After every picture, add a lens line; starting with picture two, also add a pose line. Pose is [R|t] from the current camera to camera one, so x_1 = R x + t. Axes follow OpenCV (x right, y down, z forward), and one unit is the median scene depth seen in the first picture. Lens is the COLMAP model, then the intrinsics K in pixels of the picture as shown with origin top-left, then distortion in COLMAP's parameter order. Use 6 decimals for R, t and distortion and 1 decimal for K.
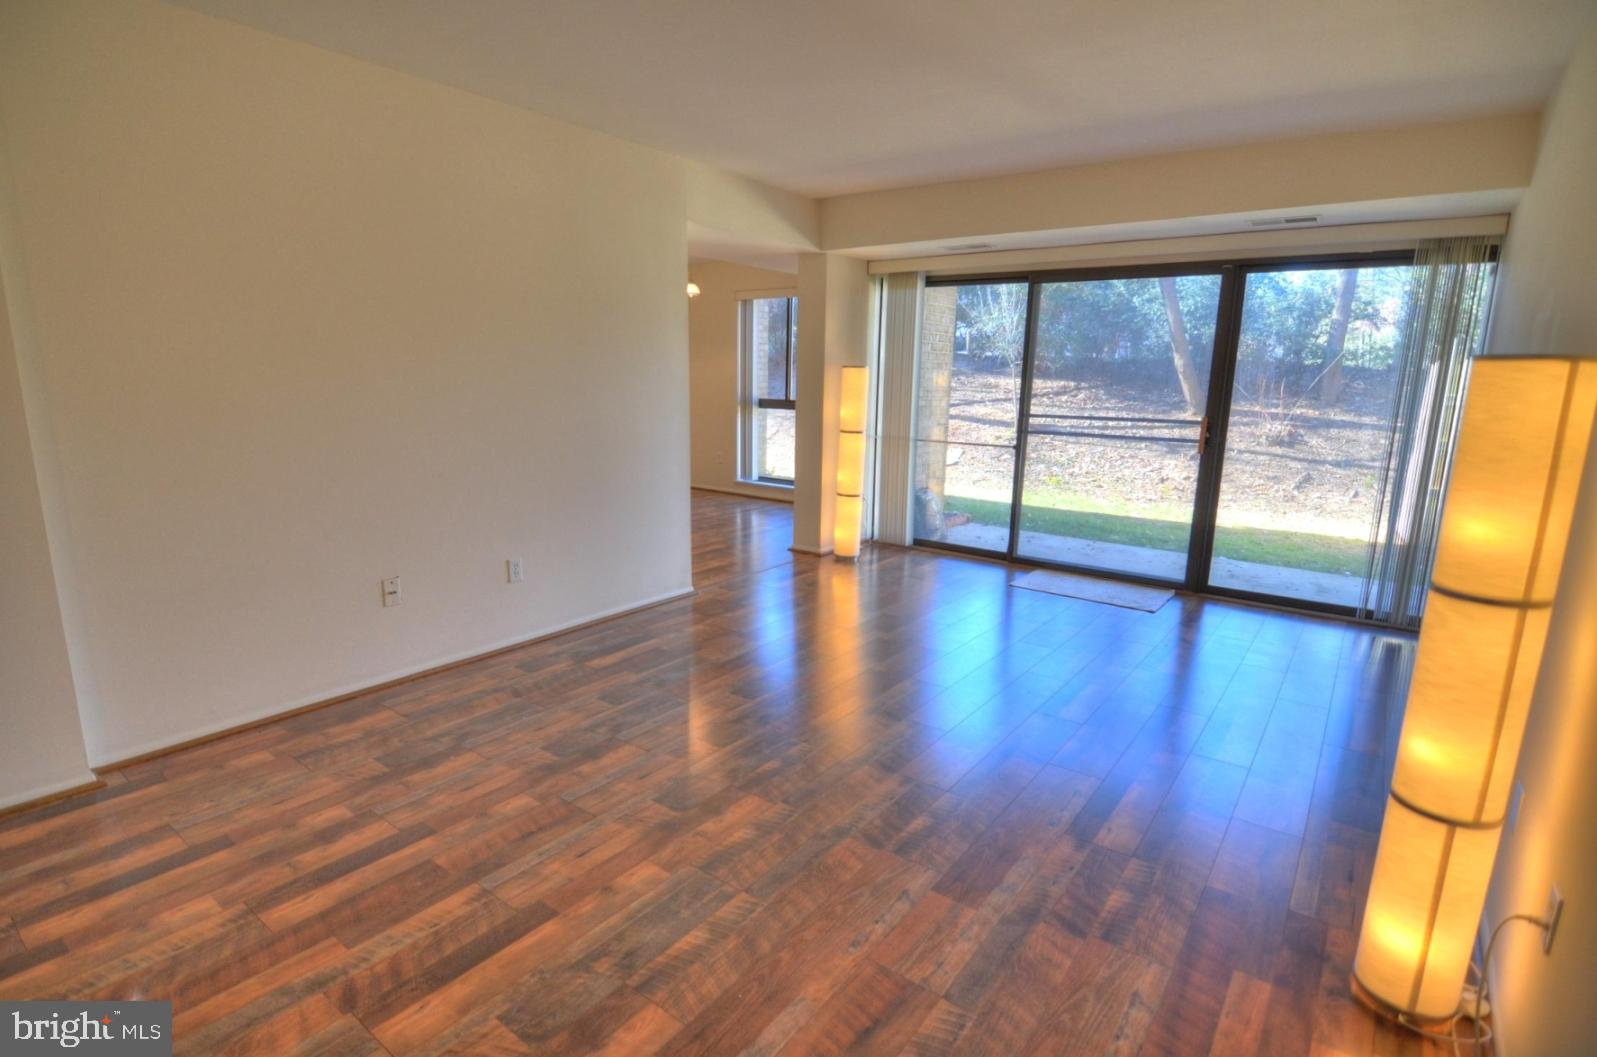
lens RADIAL K [[789.6, 0, 786.2], [0, 789.6, 531.6], [0, 0, 1]] dist [-0.008149, -0.008643]
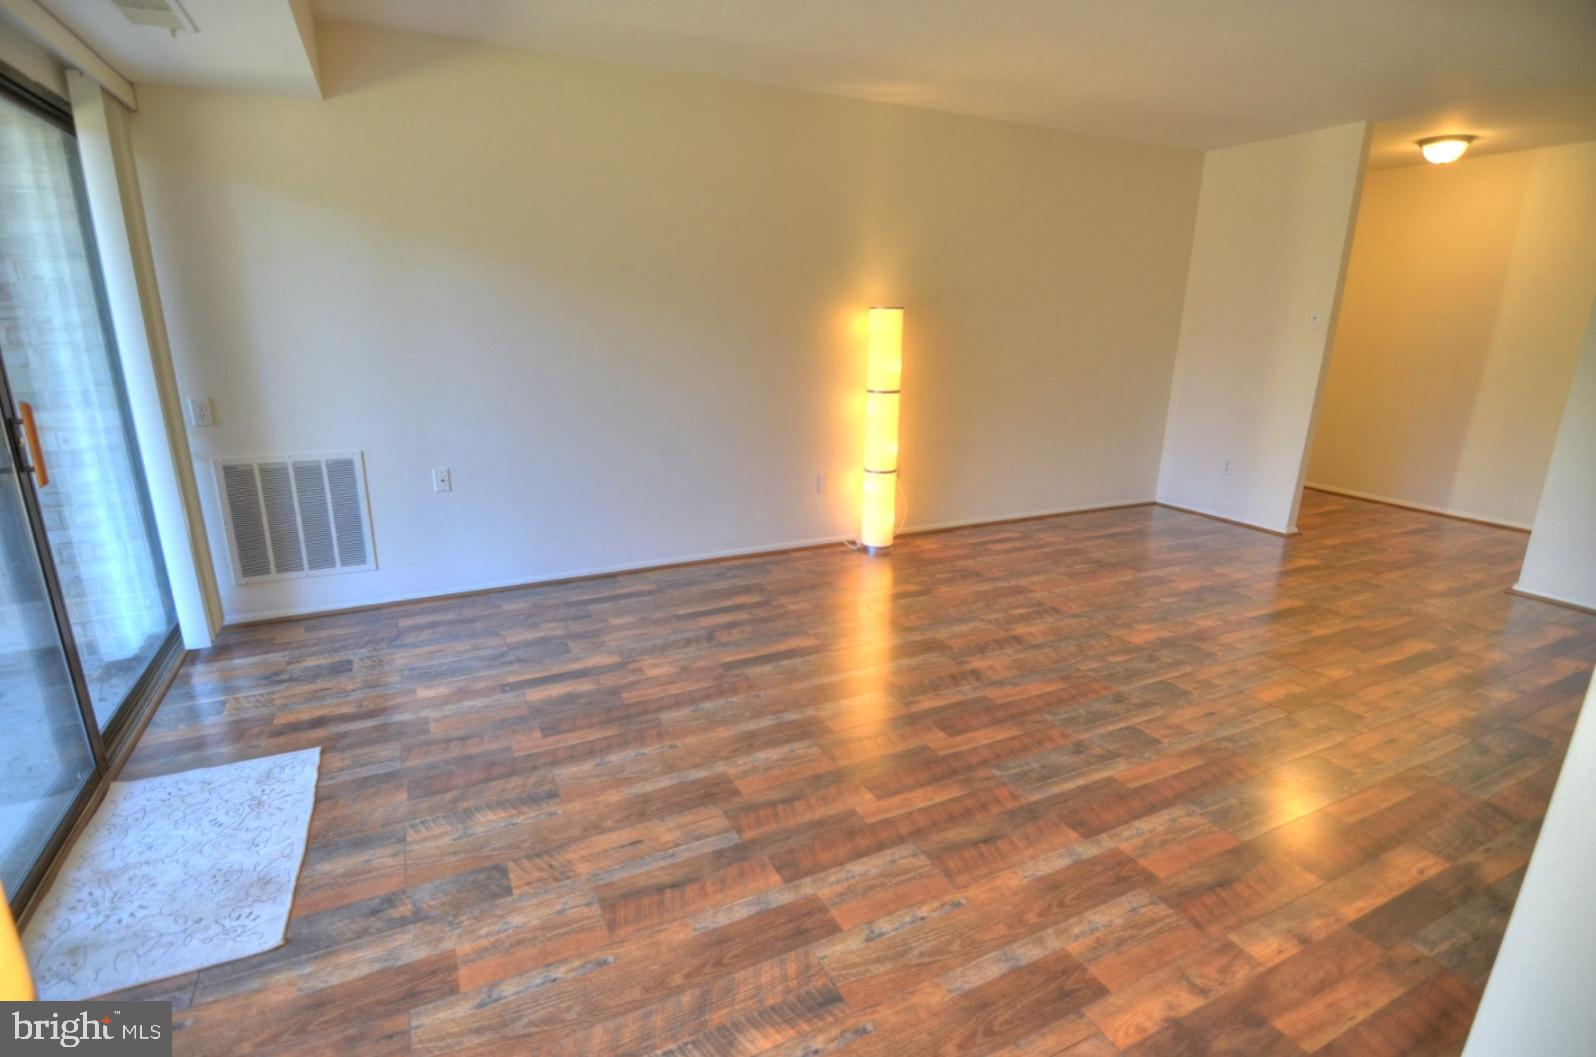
lens RADIAL K [[768.4, 0, 785.4], [0, 768.4, 534.8], [0, 0, 1]] dist [-0.009041, -0.007145]
pose [[-0.891273, -0.148780, 0.428366, -0.037922], [0.065095, 0.892885, 0.445555, -0.379434], [-0.448771, 0.424996, -0.786119, 1.874100]]
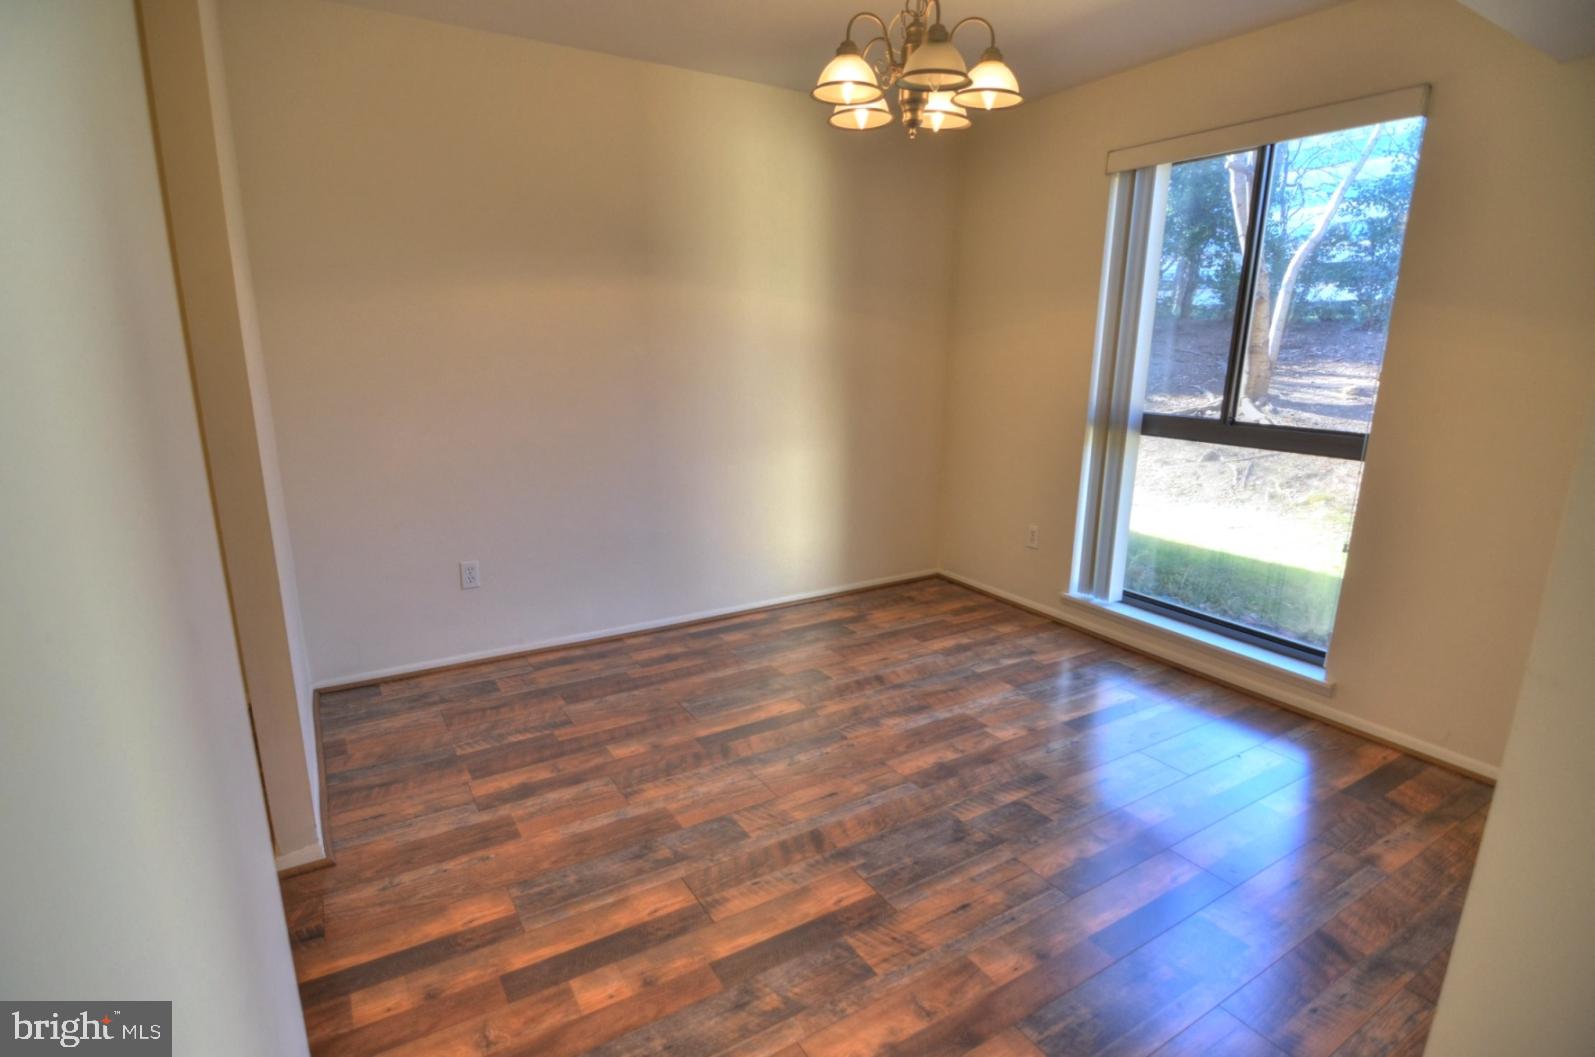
lens RADIAL K [[788.7, 0, 786.7], [0, 788.7, 536.5], [0, 0, 1]] dist [-0.008149, -0.008643]
pose [[0.930111, 0.082010, -0.358006, -0.159037], [-0.068486, 0.996382, 0.050318, -0.316711], [0.360837, -0.022283, 0.932363, 1.543592]]
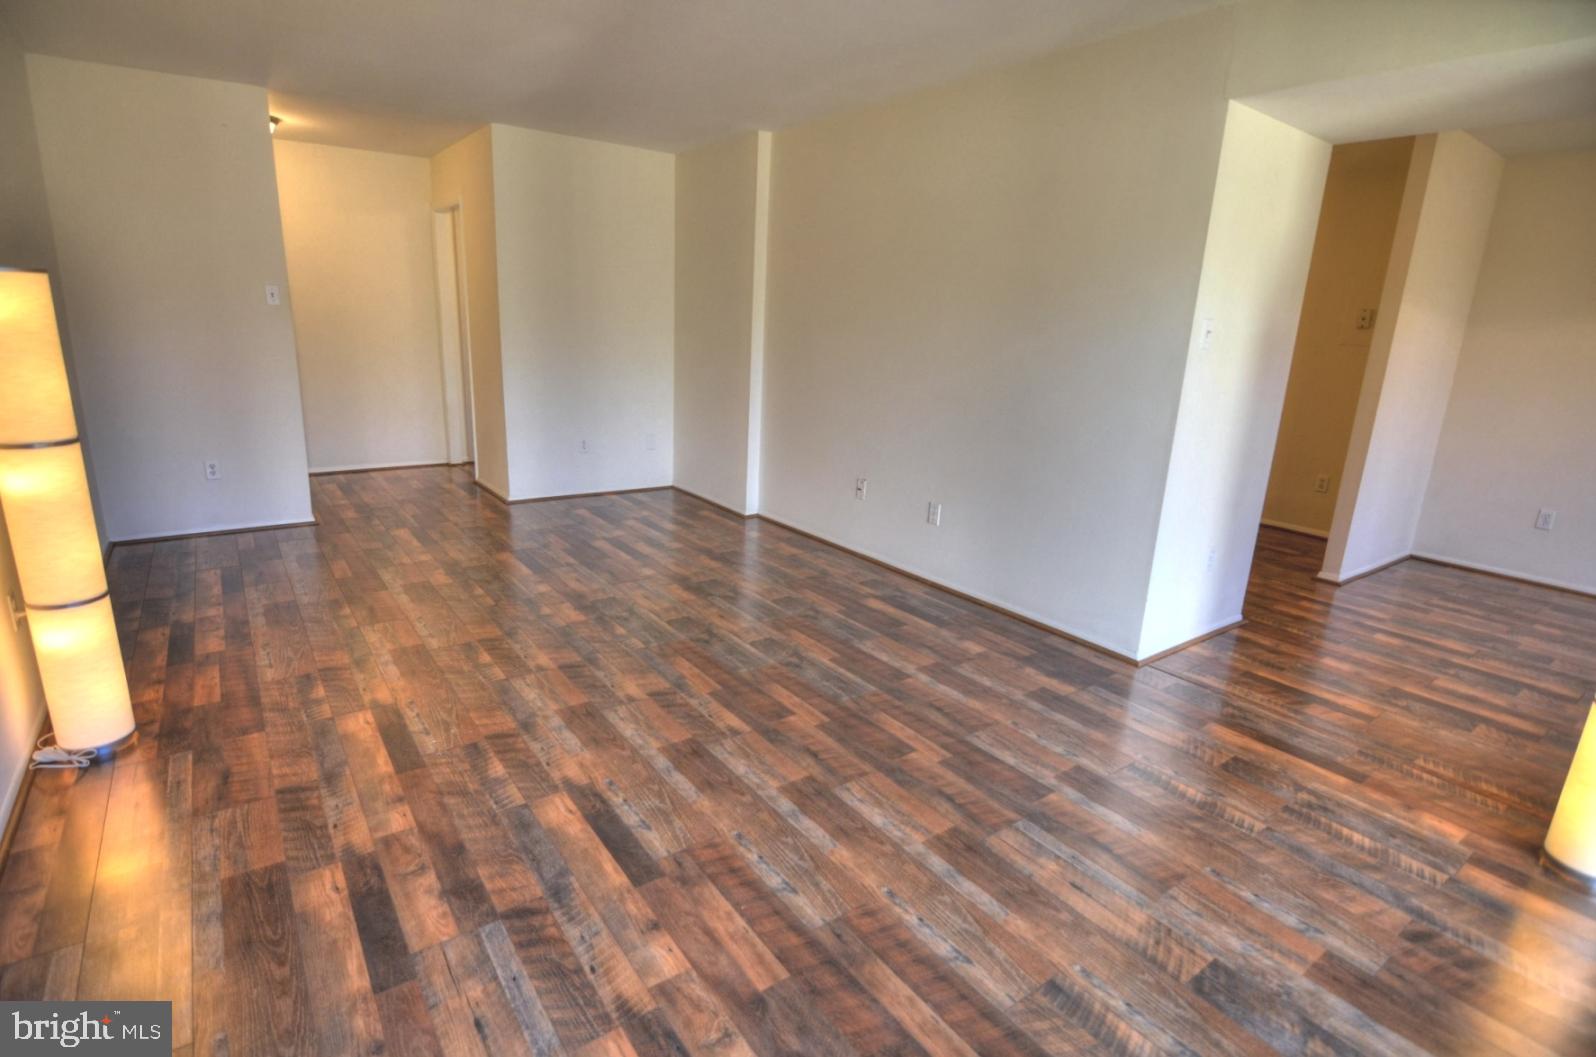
lens RADIAL K [[789.1, 0, 780.8], [0, 789.1, 530.4], [0, 0, 1]] dist [-0.008149, -0.008643]
pose [[-0.297160, 0.218042, -0.929599, 0.949613], [-0.233351, 0.927472, 0.292137, -0.255199], [0.925874, 0.303734, -0.224727, 1.345001]]
